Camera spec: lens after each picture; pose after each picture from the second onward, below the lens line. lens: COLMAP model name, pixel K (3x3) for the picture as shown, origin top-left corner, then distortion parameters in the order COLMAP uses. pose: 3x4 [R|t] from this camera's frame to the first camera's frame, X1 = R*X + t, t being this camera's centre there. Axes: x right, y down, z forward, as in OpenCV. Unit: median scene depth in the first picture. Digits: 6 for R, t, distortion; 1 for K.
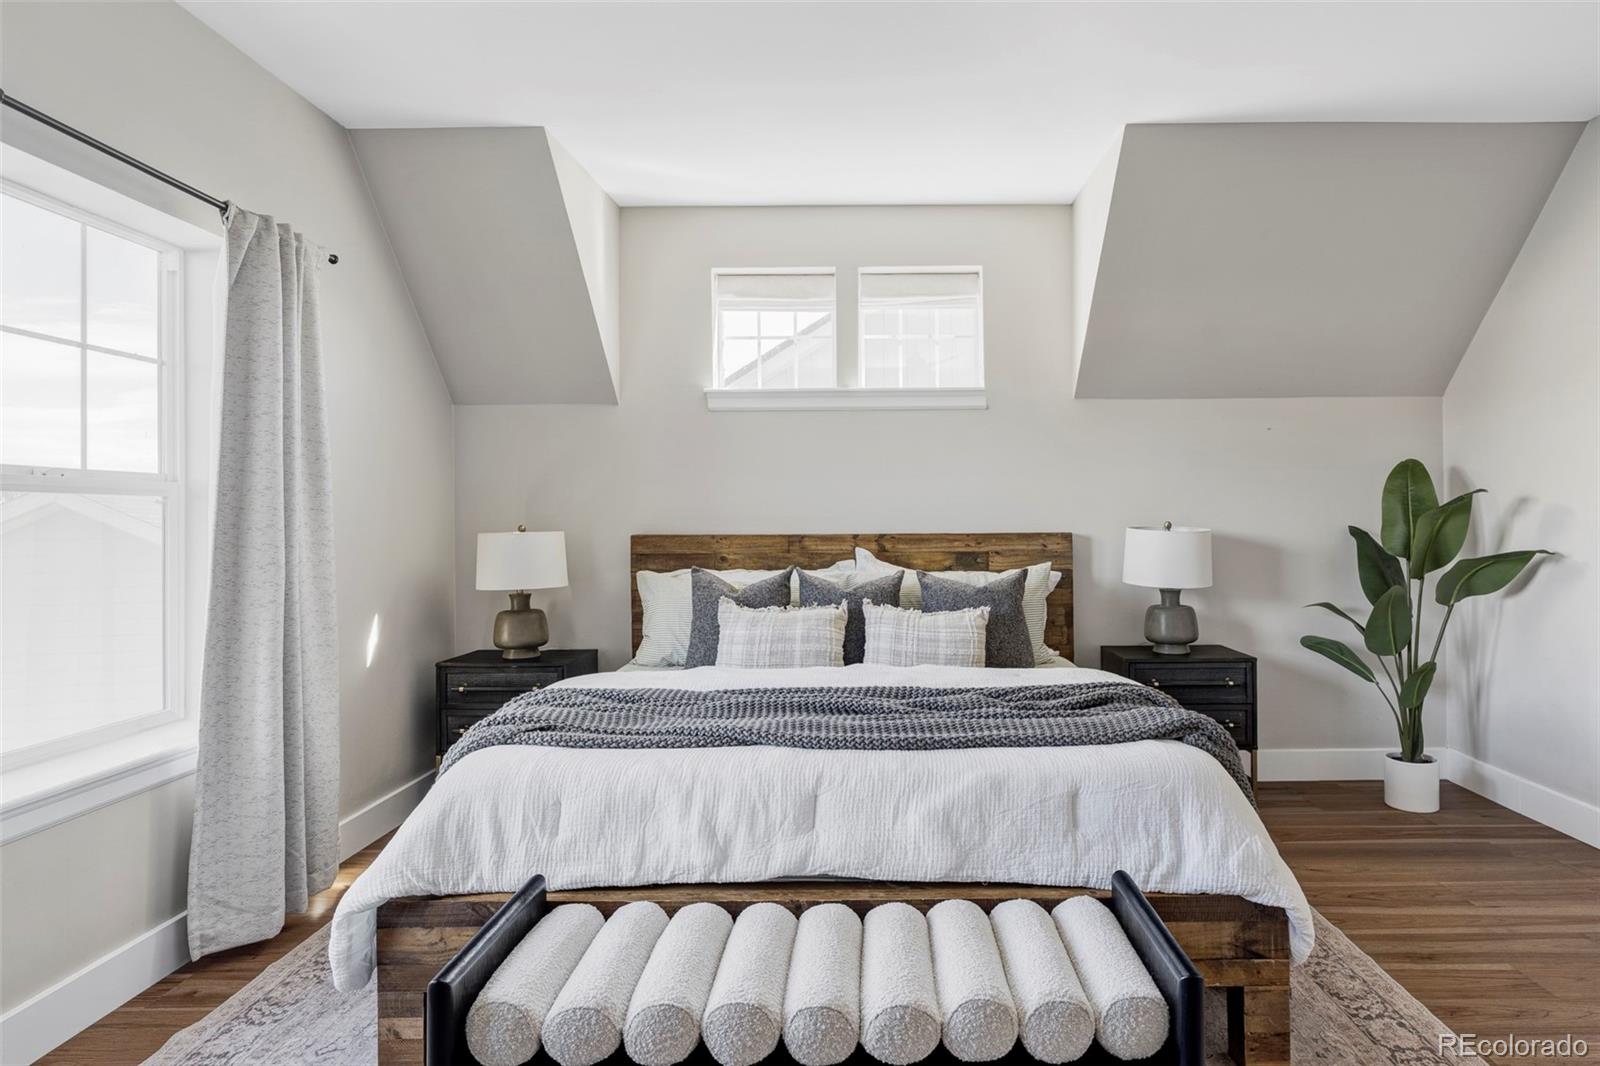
lens RADIAL K [[909.8, 0, 801.4], [0, 909.8, 523.6], [0, 0, 1]] dist [-0.004743, 0.000250]
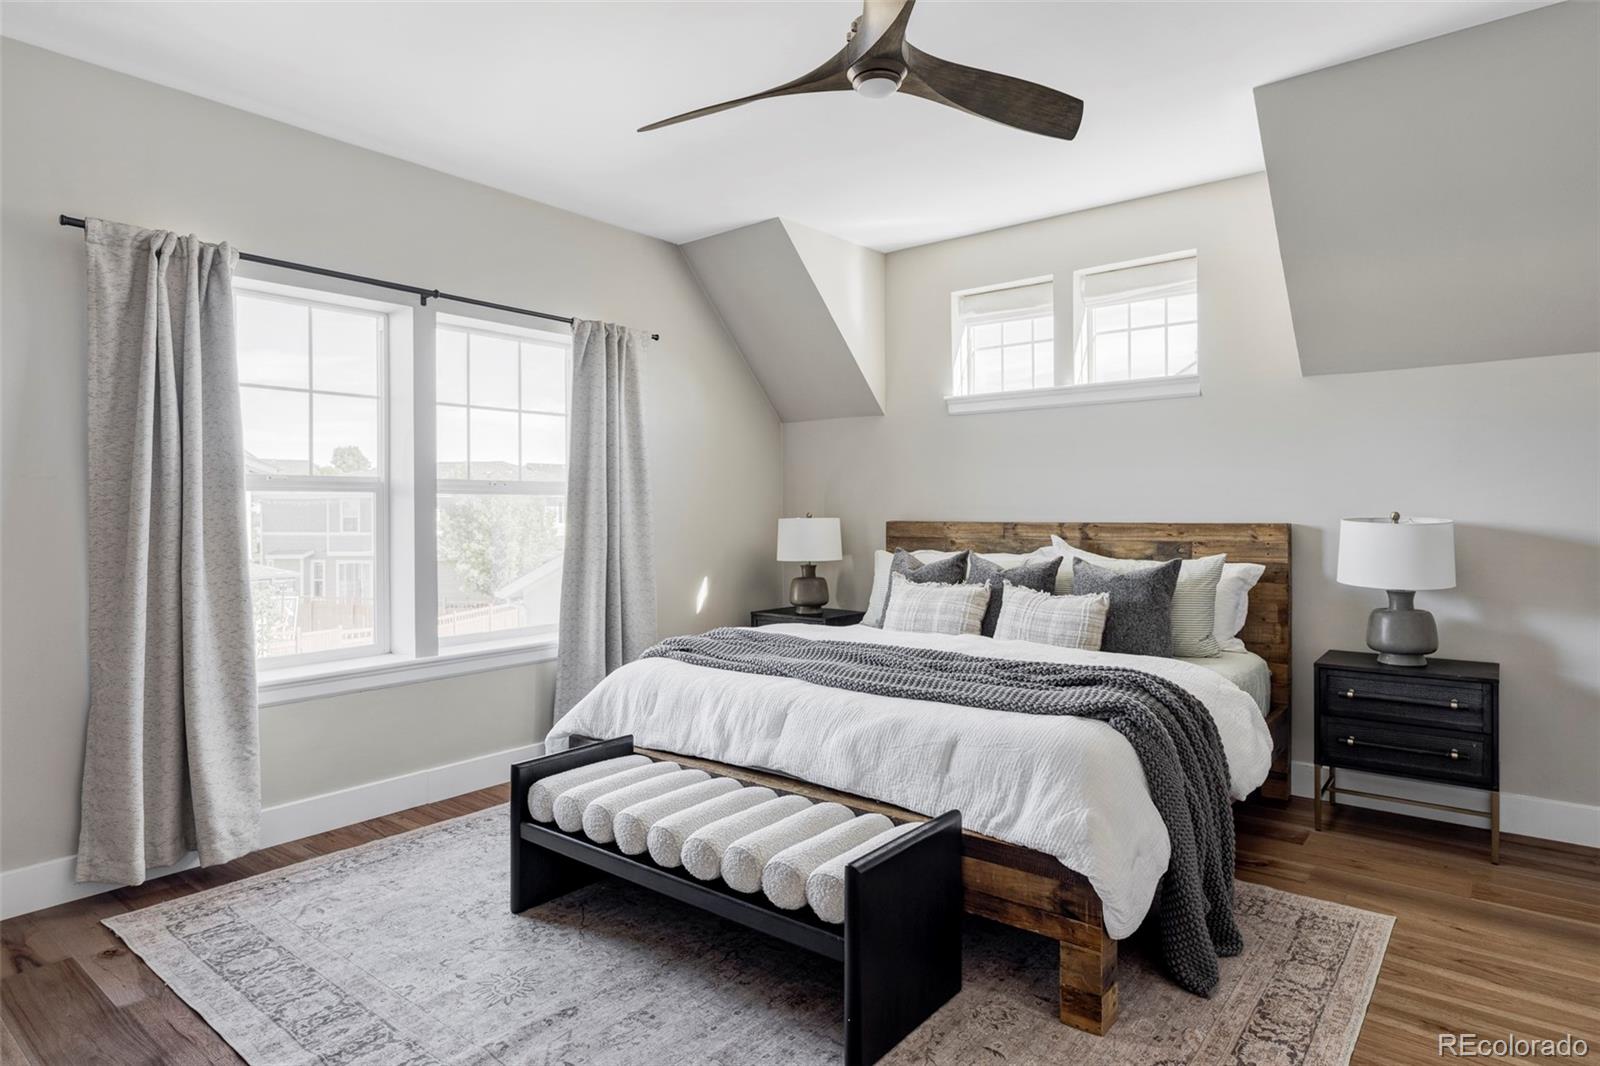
lens RADIAL K [[909.8, 0, 836.0], [0, 909.8, 525.8], [0, 0, 1]] dist [-0.004743, 0.000250]
pose [[0.784601, 0.013199, -0.619861, 0.607398], [-0.002378, 0.999830, 0.018279, -0.004290], [0.619997, -0.012868, 0.784499, -0.009664]]
